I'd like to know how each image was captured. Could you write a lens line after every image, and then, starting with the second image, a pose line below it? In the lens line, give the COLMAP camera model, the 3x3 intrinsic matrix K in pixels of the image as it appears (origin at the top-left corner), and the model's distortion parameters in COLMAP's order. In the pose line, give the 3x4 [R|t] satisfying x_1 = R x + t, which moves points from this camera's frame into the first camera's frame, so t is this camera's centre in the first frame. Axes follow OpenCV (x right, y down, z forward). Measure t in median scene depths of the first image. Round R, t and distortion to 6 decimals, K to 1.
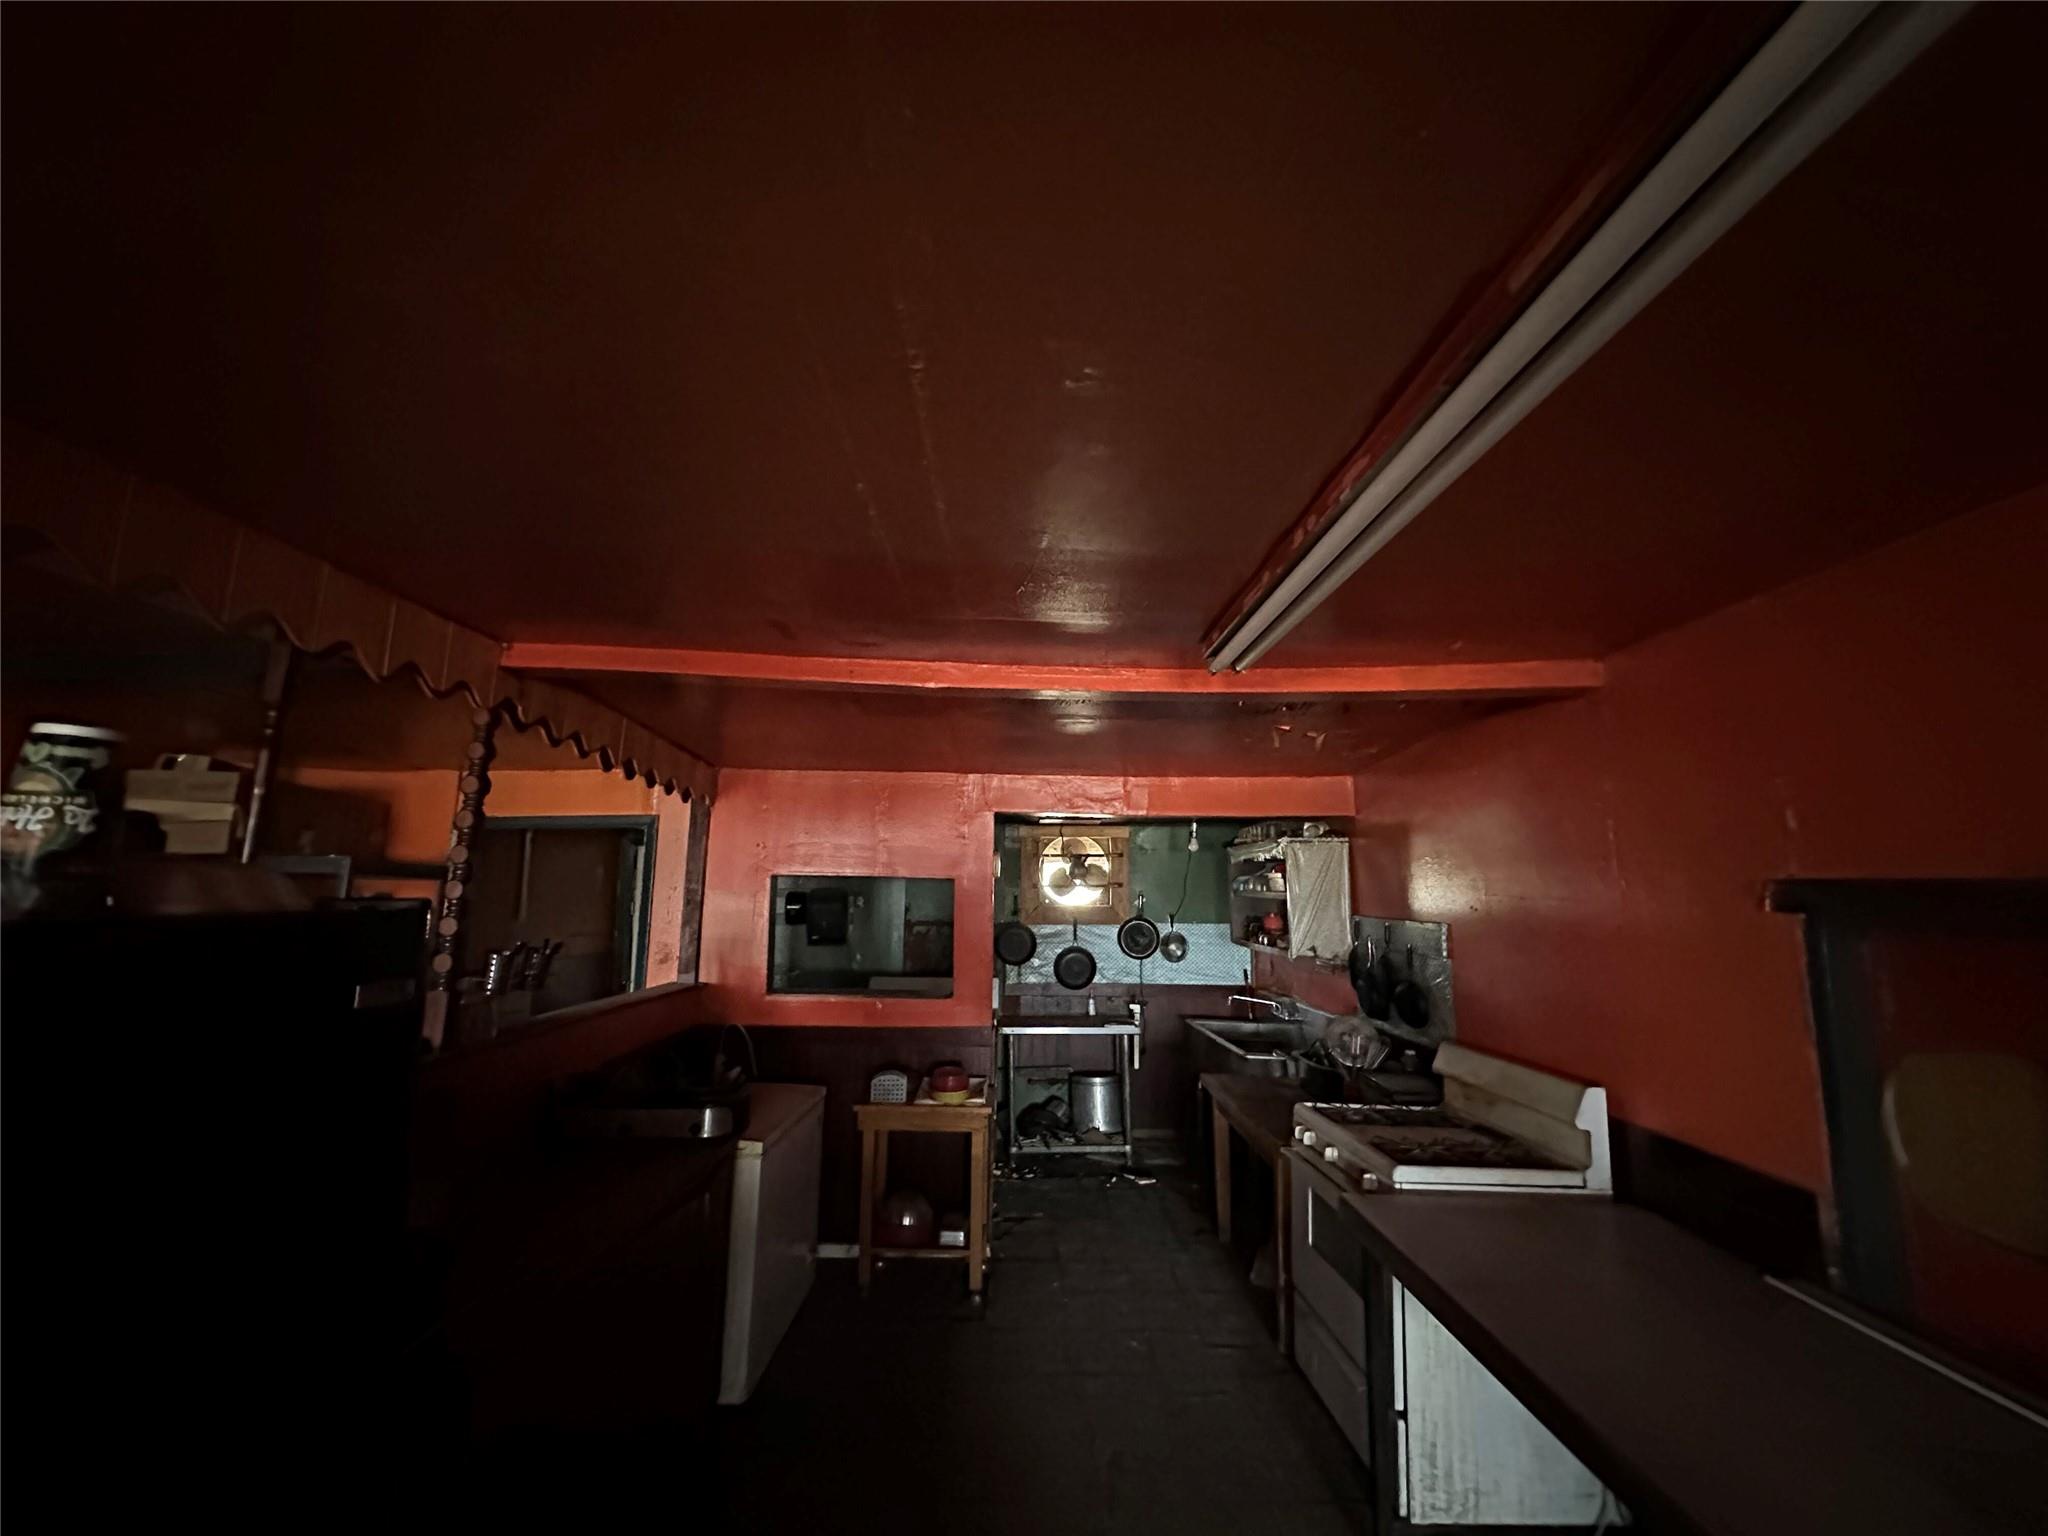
lens RADIAL K [[815.7, 0, 1024.0], [0, 815.7, 768.0], [0, 0, 1]] dist [-0.000047, 0.000006]
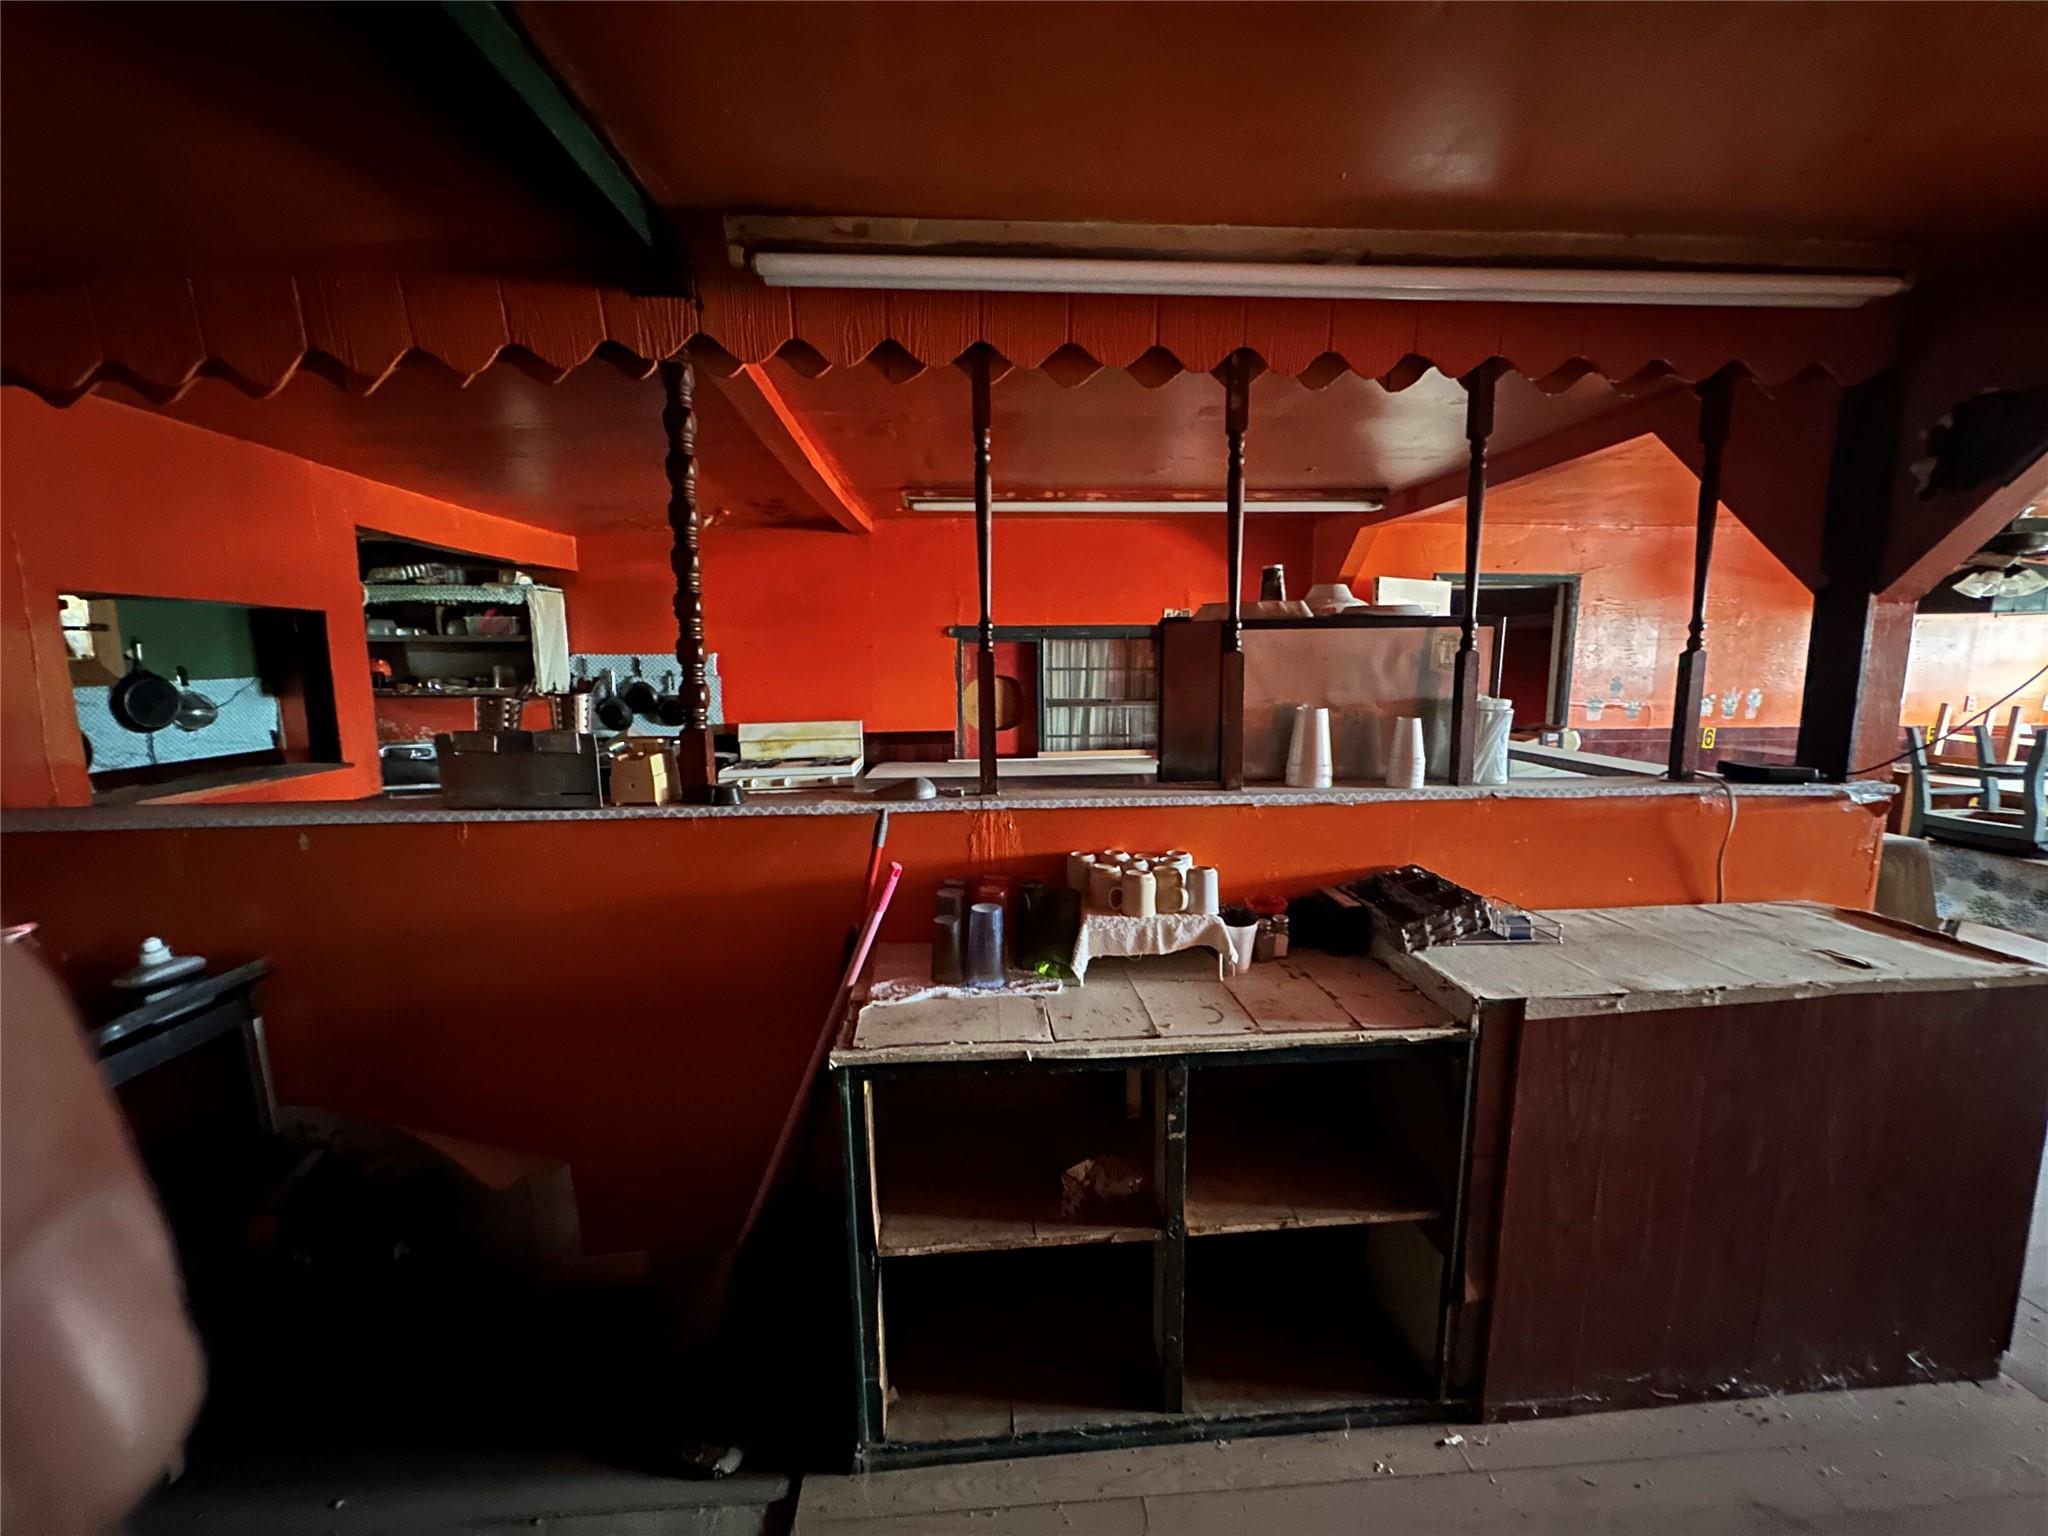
lens RADIAL K [[815.7, 0, 1024.0], [0, 815.7, 768.0], [0, 0, 1]] dist [-0.000047, 0.000006]
pose [[-0.082543, -0.142551, 0.986340, -0.632939], [-0.146899, 0.980646, 0.129435, 0.059865], [-0.985701, -0.134208, -0.101886, 0.309638]]
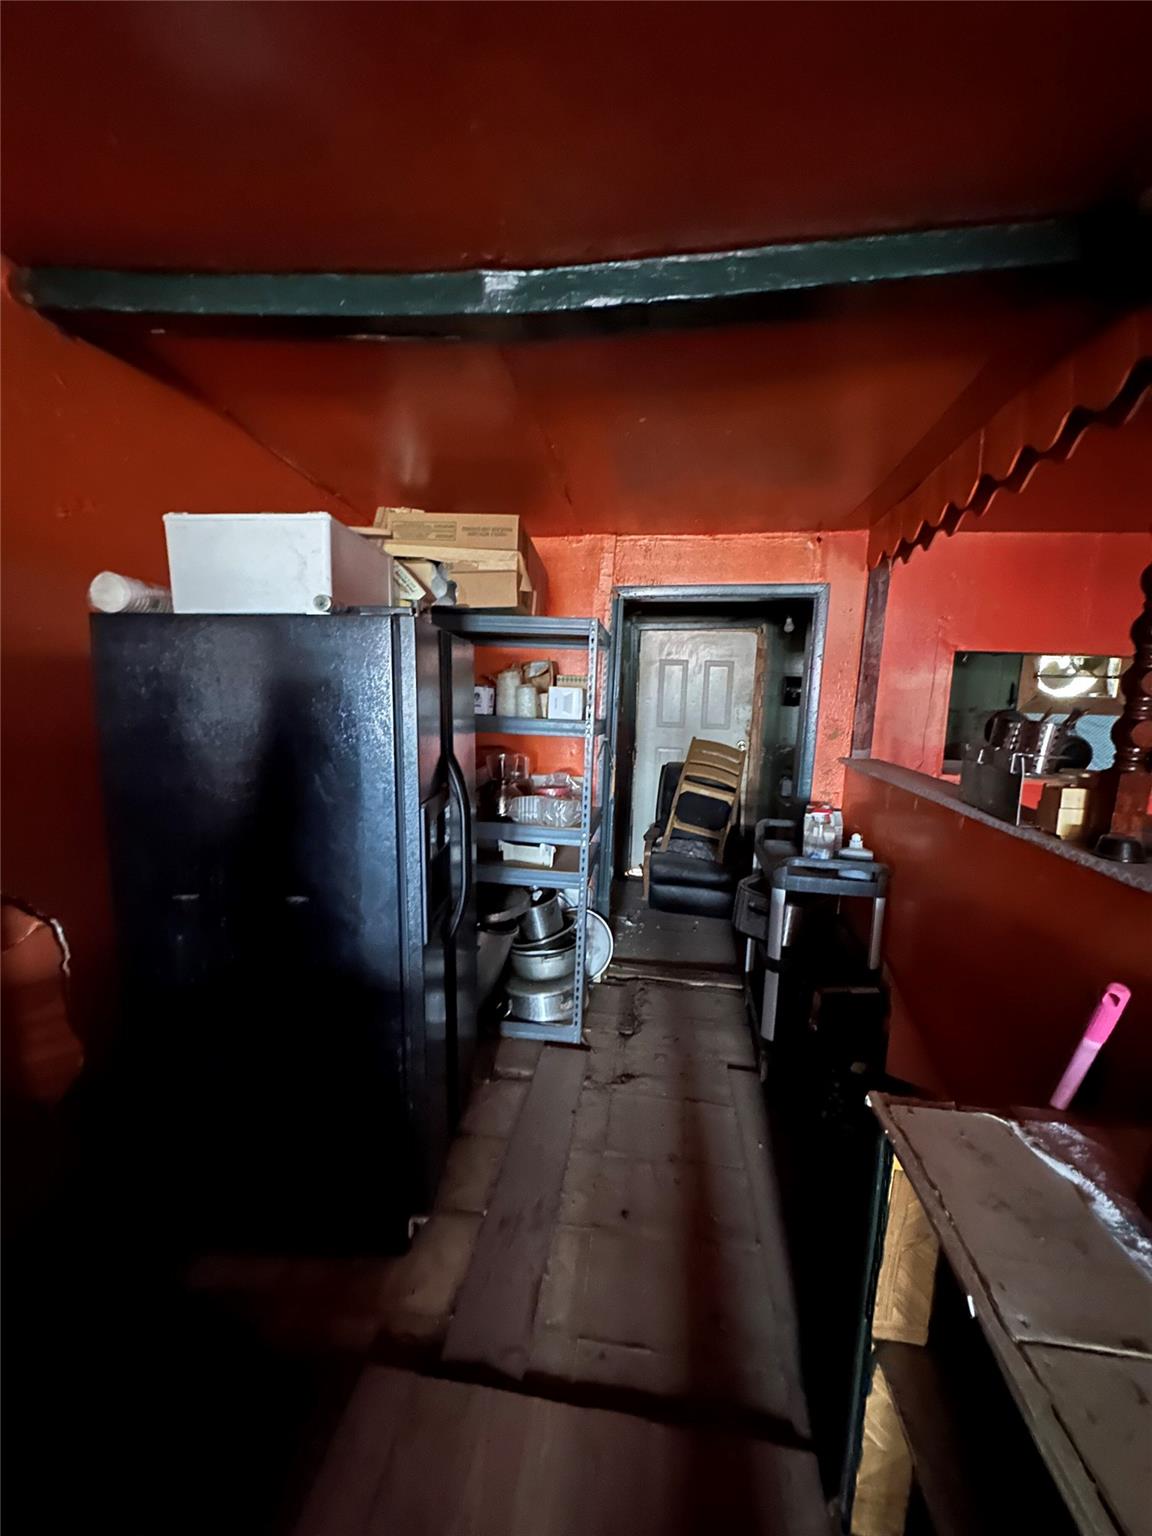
lens RADIAL K [[611.8, 0, 576.0], [0, 611.8, 768.0], [0, 0, 1]] dist [-0.000047, 0.000006]
pose [[0.990471, 0.046683, -0.129565, -0.452514], [-0.008084, 0.958880, 0.283696, 0.045155], [0.137481, -0.279946, 0.950121, 0.168100]]
